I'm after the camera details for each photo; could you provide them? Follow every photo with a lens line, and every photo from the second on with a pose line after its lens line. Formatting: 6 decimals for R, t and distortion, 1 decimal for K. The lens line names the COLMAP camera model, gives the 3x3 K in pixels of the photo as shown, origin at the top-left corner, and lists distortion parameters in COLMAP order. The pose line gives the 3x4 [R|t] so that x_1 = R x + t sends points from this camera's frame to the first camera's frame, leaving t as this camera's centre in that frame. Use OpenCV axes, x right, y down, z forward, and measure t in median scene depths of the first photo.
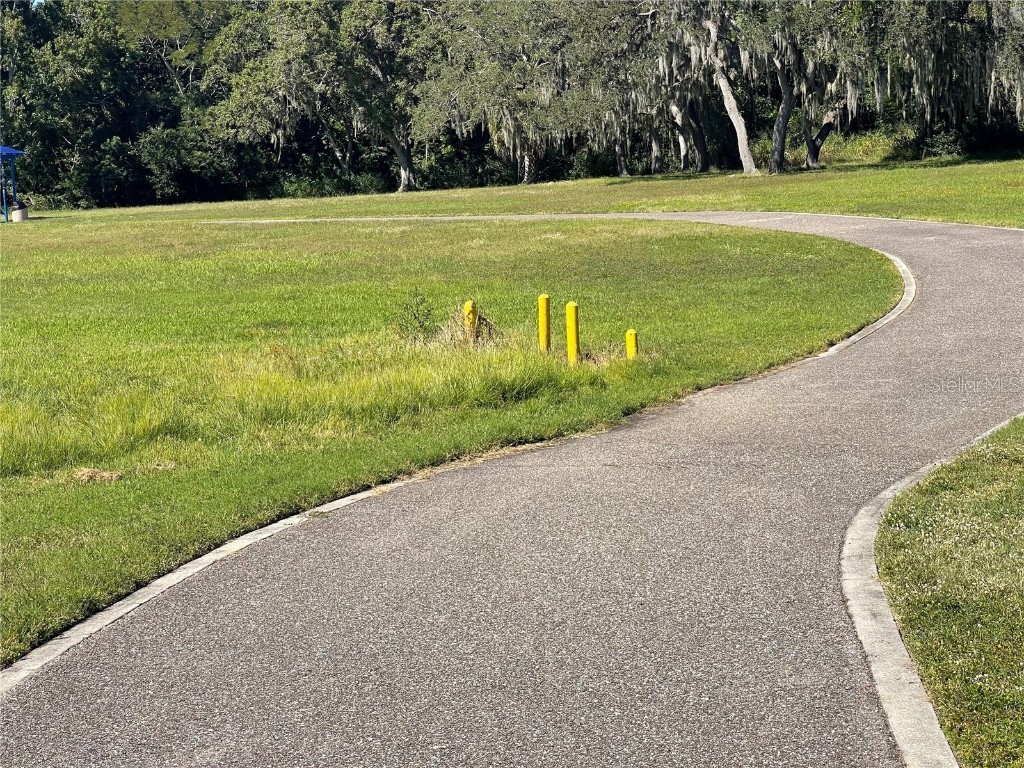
lens RADIAL K [[1912.5, 0, 512.1], [0, 1912.5, 383.3], [0, 0, 1]] dist [0.075966, 0.000000]
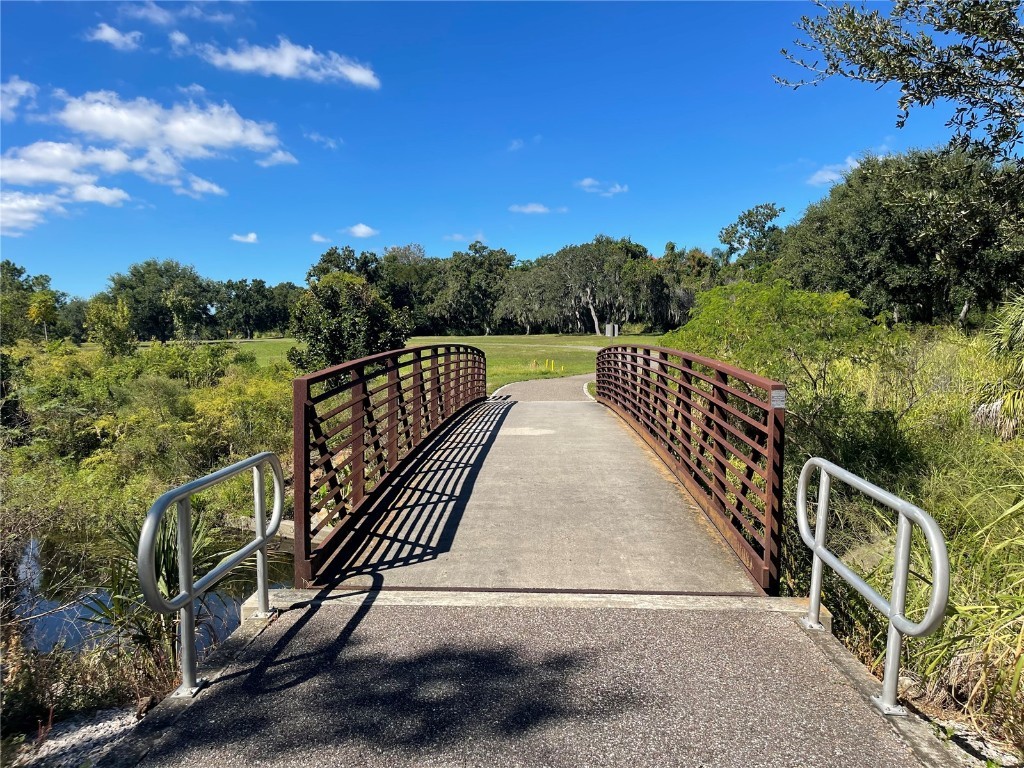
lens RADIAL K [[789.7, 0, 512.1], [0, 789.7, 386.7], [0, 0, 1]] dist [0.005469, -0.000329]
pose [[0.999082, 0.042715, 0.003356, -0.019615], [-0.042574, 0.998501, -0.034390, 0.025269], [-0.004820, 0.034215, 0.999403, -0.277029]]
